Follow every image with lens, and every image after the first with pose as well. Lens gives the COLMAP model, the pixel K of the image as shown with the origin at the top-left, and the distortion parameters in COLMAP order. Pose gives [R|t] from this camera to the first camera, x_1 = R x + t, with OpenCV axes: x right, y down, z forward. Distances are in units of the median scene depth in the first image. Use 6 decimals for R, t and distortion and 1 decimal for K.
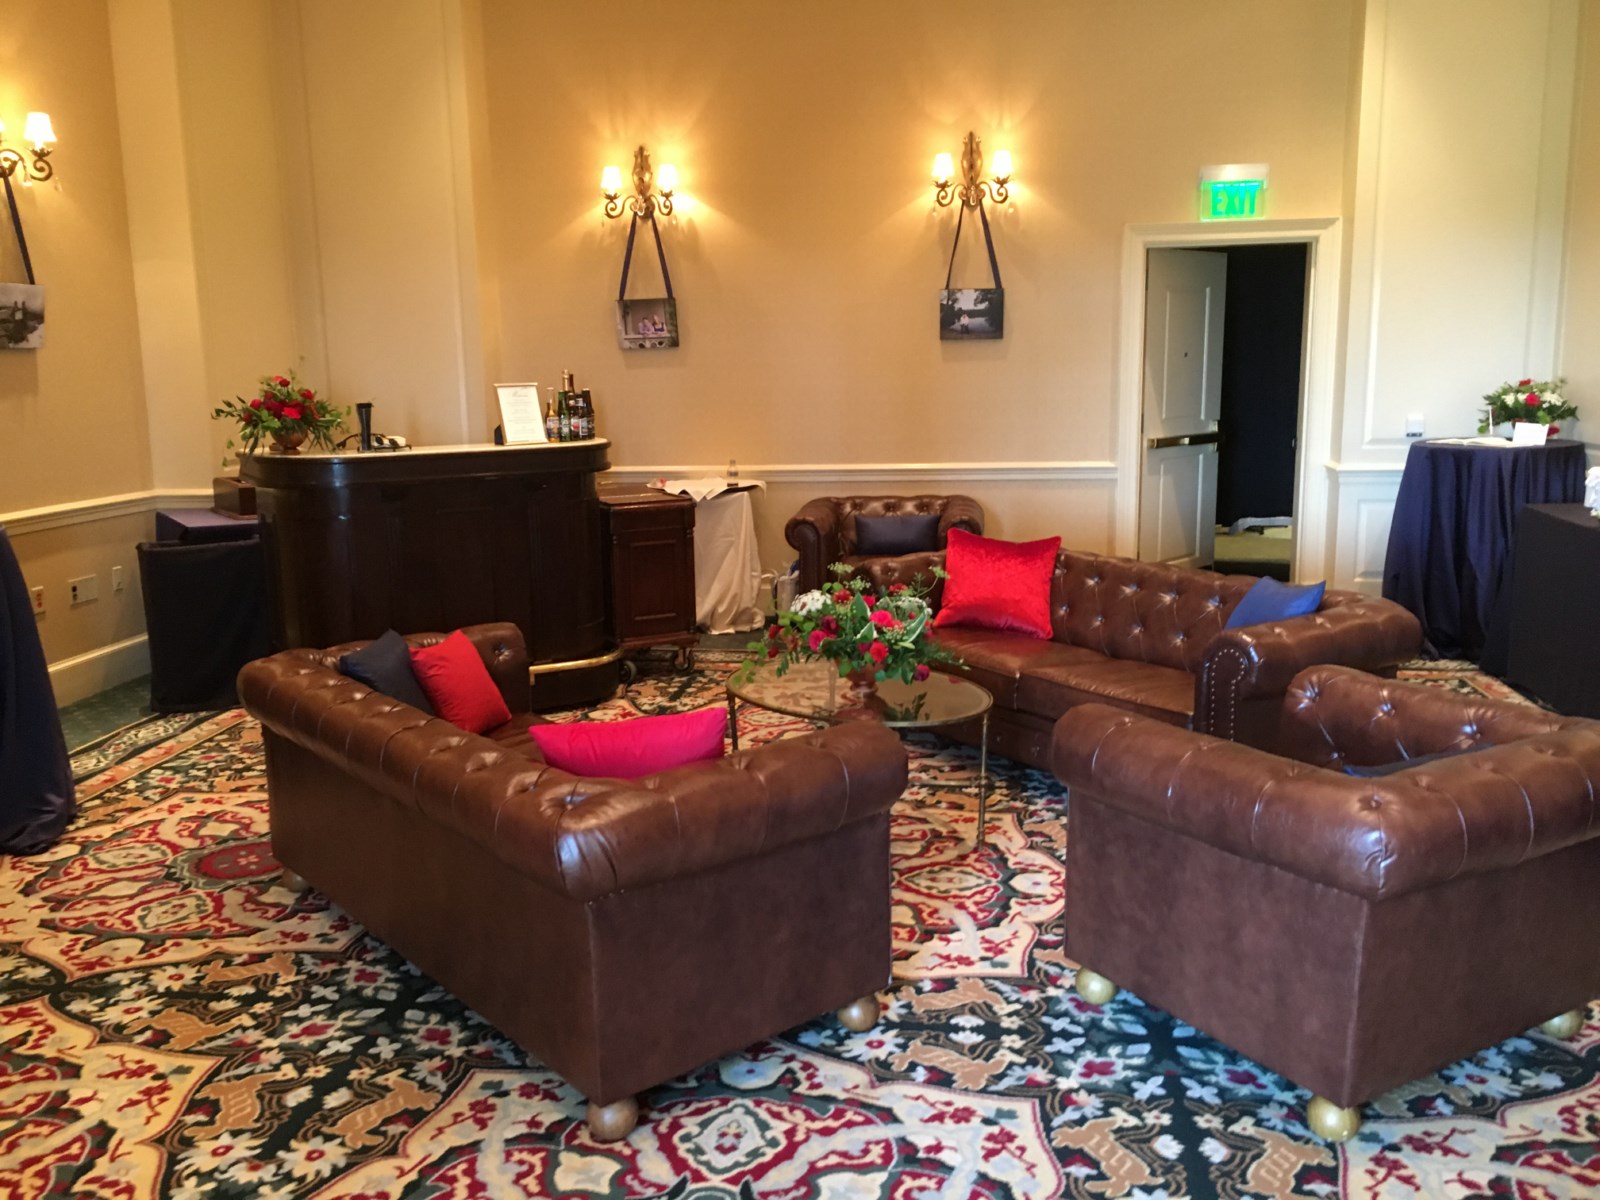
lens RADIAL K [[1346.2, 0, 801.1], [0, 1346.2, 596.6], [0, 0, 1]] dist [0.030987, -0.042583]
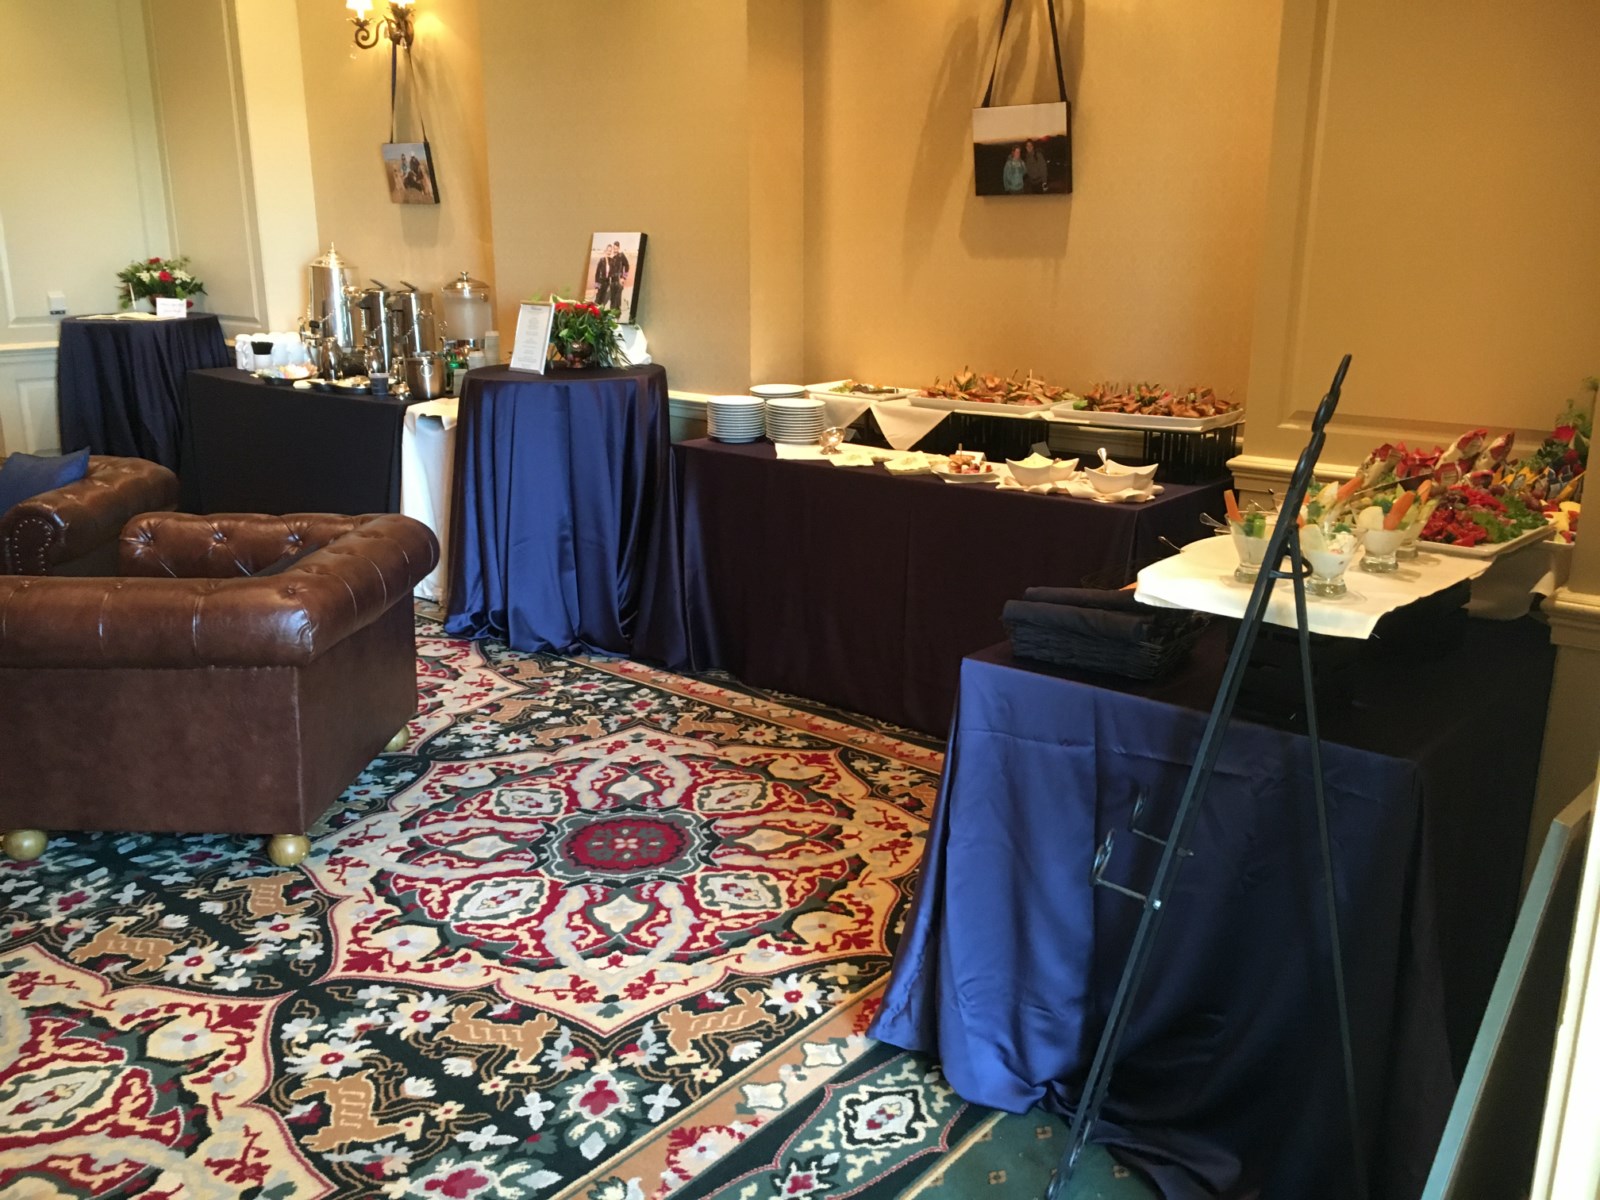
lens RADIAL K [[1346.2, 0, 801.7], [0, 1346.2, 599.9], [0, 0, 1]] dist [0.030987, -0.042583]
pose [[0.546095, -0.205064, 0.812237, -0.304149], [0.133418, 0.978491, 0.157336, 0.020047], [-0.827030, 0.022446, 0.561709, -0.106648]]
